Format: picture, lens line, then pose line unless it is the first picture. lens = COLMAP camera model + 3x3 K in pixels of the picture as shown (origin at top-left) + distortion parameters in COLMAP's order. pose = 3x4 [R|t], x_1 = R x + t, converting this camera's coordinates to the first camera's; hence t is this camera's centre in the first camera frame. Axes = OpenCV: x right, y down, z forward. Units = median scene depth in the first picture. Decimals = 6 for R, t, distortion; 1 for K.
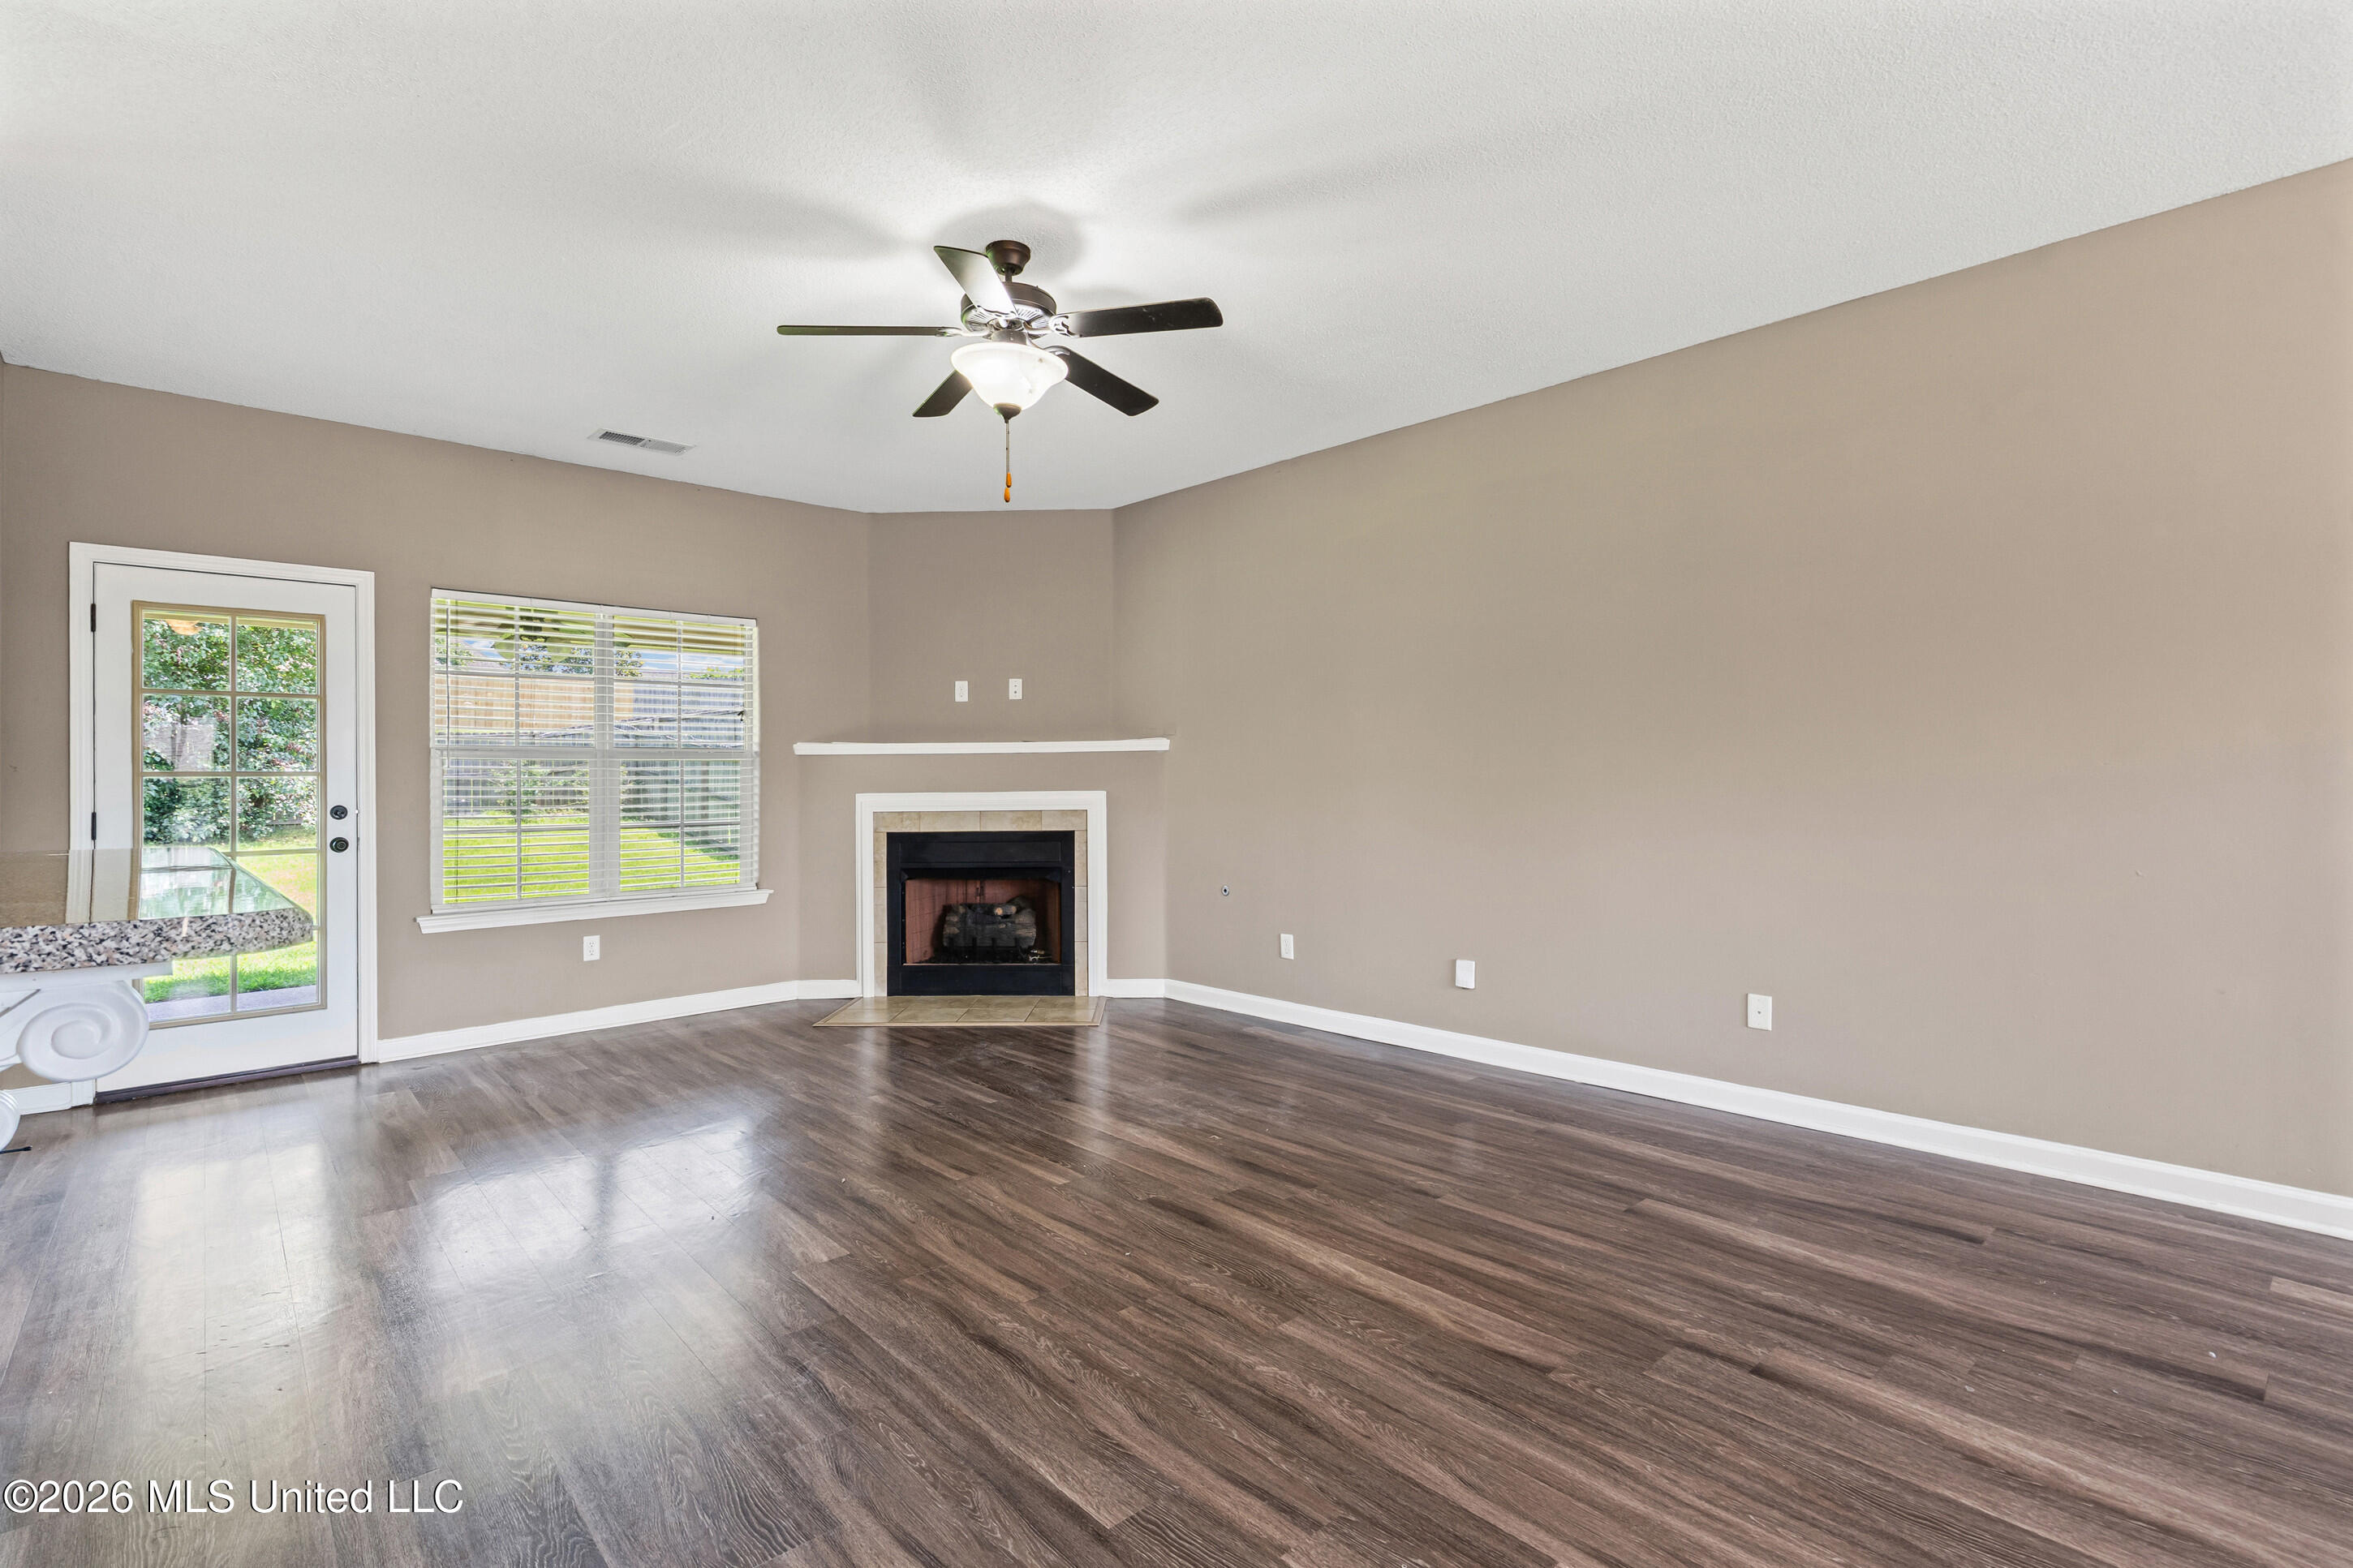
lens RADIAL K [[1083.5, 0, 1165.8], [0, 1083.5, 777.5], [0, 0, 1]] dist [-0.006839, -0.000658]
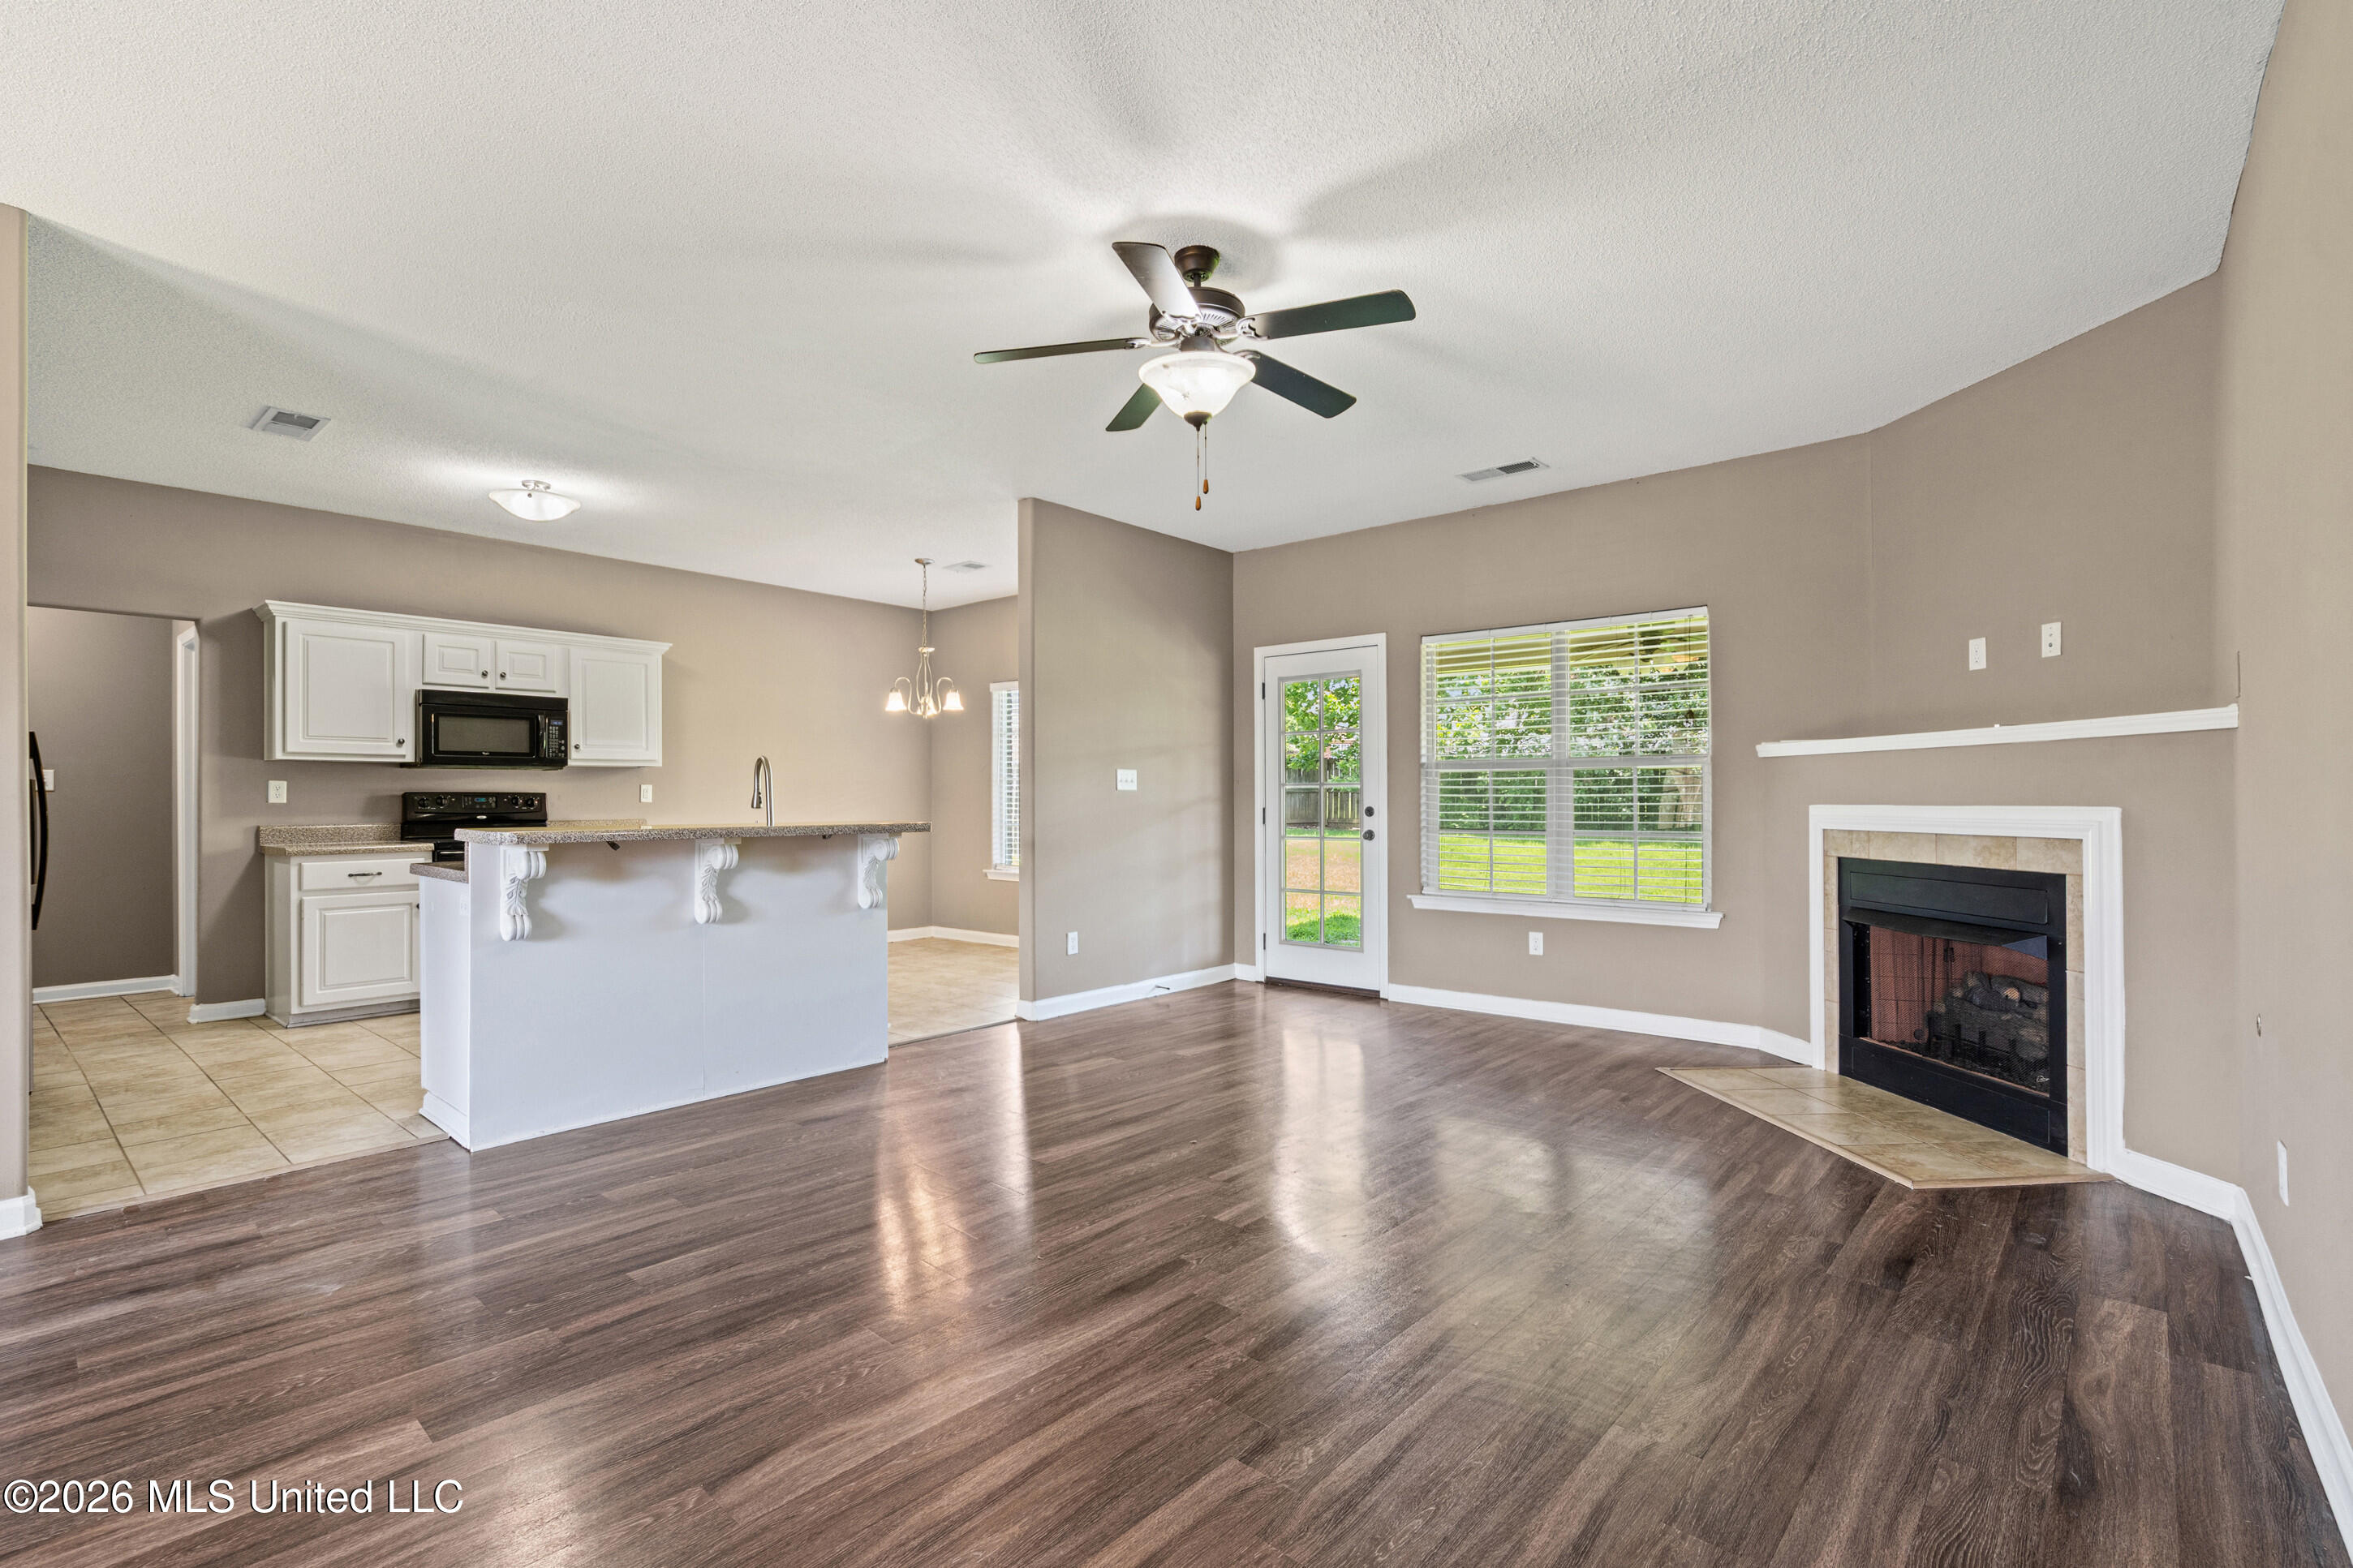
lens RADIAL K [[1083.5, 0, 1162.8], [0, 1083.5, 787.3], [0, 0, 1]] dist [-0.006839, -0.000658]
pose [[0.097223, -0.000613, -0.995262, 0.579108], [0.003648, 0.999993, -0.000260, 0.000784], [0.995256, -0.003605, 0.097224, 0.599707]]
